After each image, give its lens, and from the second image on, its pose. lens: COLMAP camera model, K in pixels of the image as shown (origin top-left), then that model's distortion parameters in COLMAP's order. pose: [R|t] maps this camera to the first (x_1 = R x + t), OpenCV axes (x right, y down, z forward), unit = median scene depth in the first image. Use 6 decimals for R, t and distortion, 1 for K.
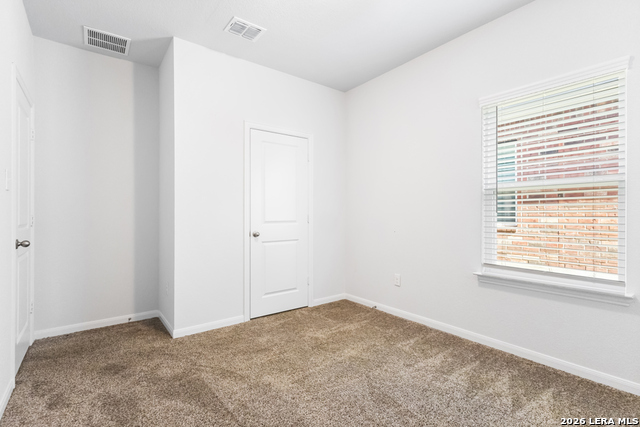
lens RADIAL K [[299.6, 0, 320.6], [0, 299.6, 214.9], [0, 0, 1]] dist [0.002824, -0.000282]
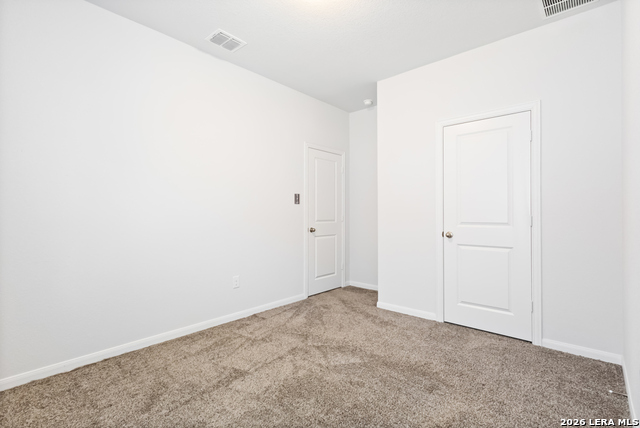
lens RADIAL K [[299.6, 0, 321.2], [0, 299.6, 213.4], [0, 0, 1]] dist [0.002824, -0.000282]
pose [[0.180265, 0.001556, -0.983617, 0.640962], [0.005832, 0.999979, 0.002651, -0.010739], [0.983601, -0.006214, 0.180252, 0.420000]]
